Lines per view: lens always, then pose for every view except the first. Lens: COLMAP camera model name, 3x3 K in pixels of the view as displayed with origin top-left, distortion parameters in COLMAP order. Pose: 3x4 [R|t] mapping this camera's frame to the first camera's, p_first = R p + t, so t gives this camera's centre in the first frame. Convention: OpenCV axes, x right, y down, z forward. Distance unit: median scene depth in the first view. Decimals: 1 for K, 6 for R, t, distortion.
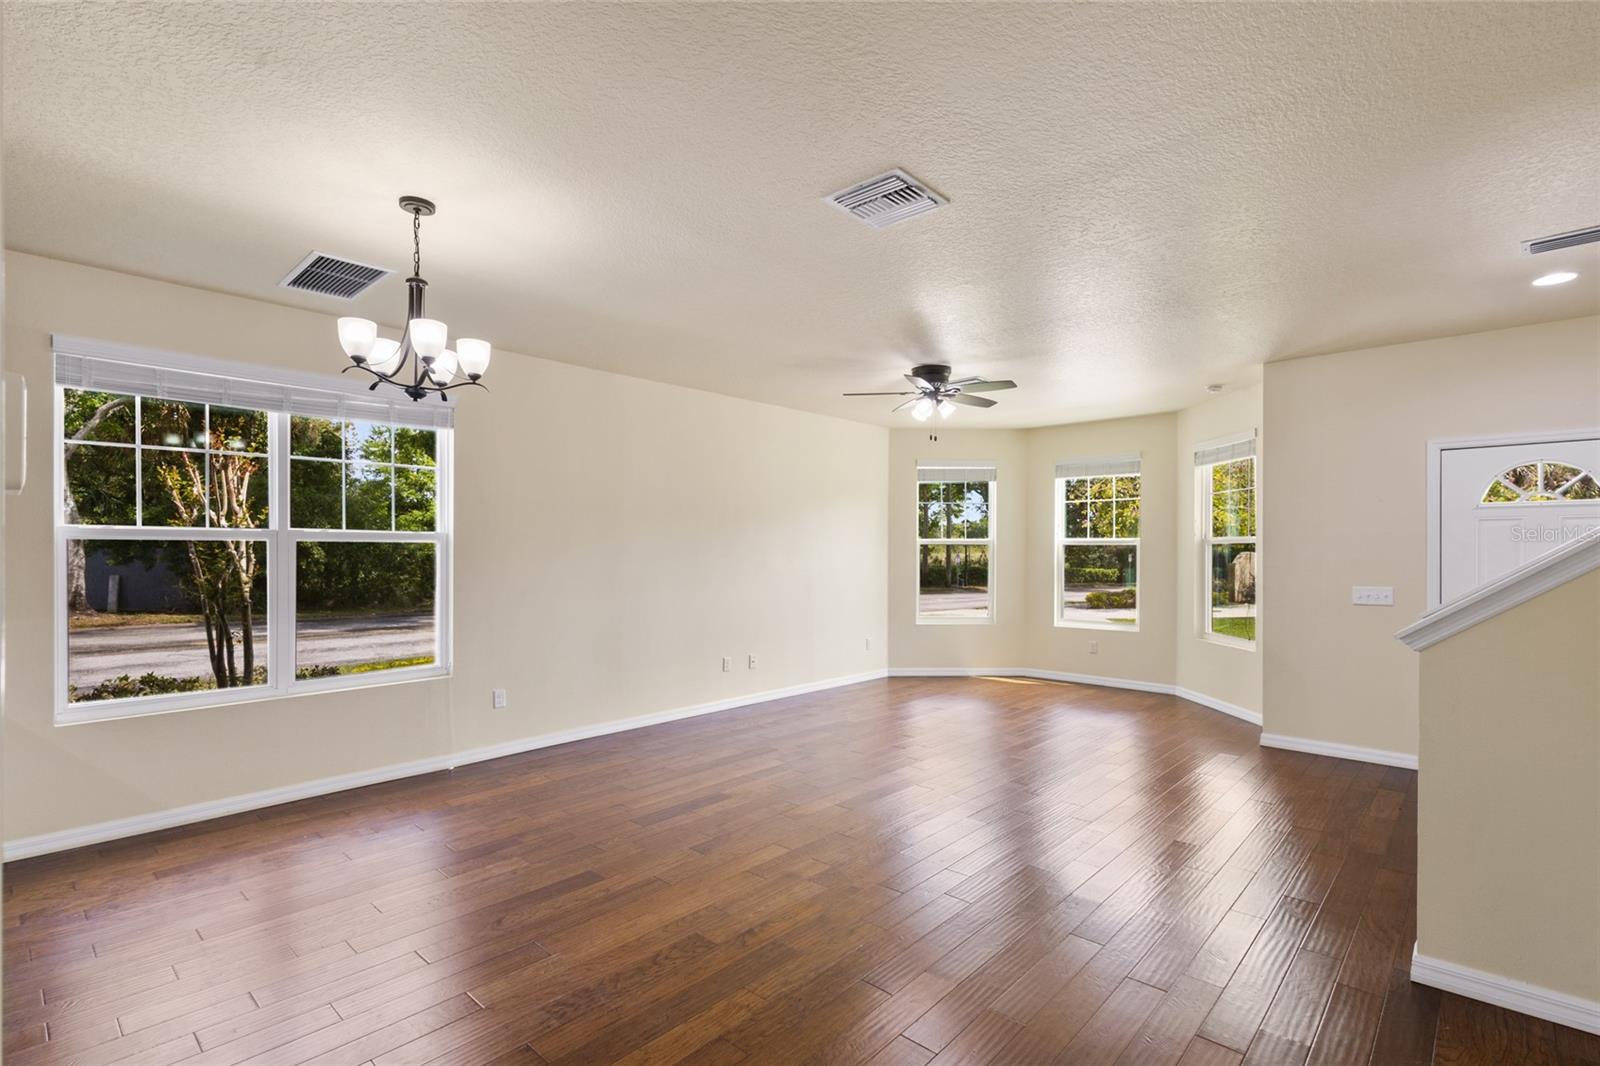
lens RADIAL K [[740.2, 0, 796.0], [0, 740.2, 536.7], [0, 0, 1]] dist [0.014806, -0.005018]
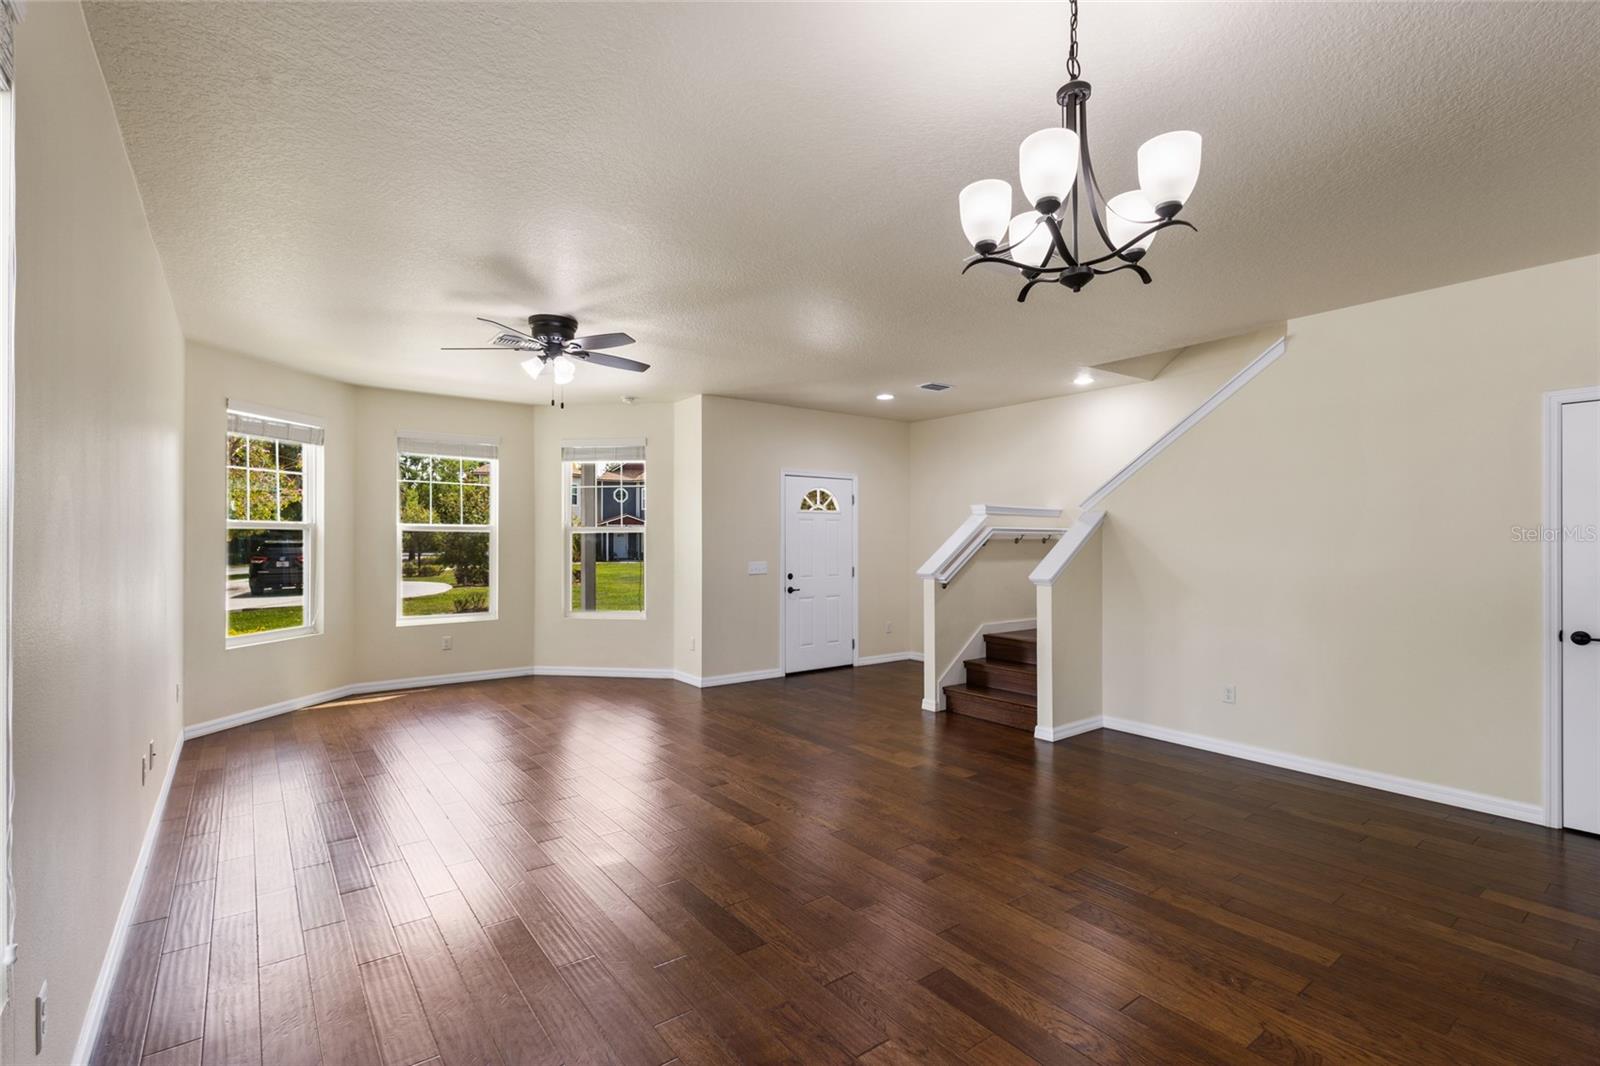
lens RADIAL K [[740.2, 0, 796.0], [0, 740.2, 536.7], [0, 0, 1]] dist [0.014806, -0.005018]
pose [[0.177197, 0.001953, 0.984174, -0.586421], [-0.021893, 0.999758, 0.001957, 0.009596], [-0.983932, -0.021893, 0.177197, 0.577862]]
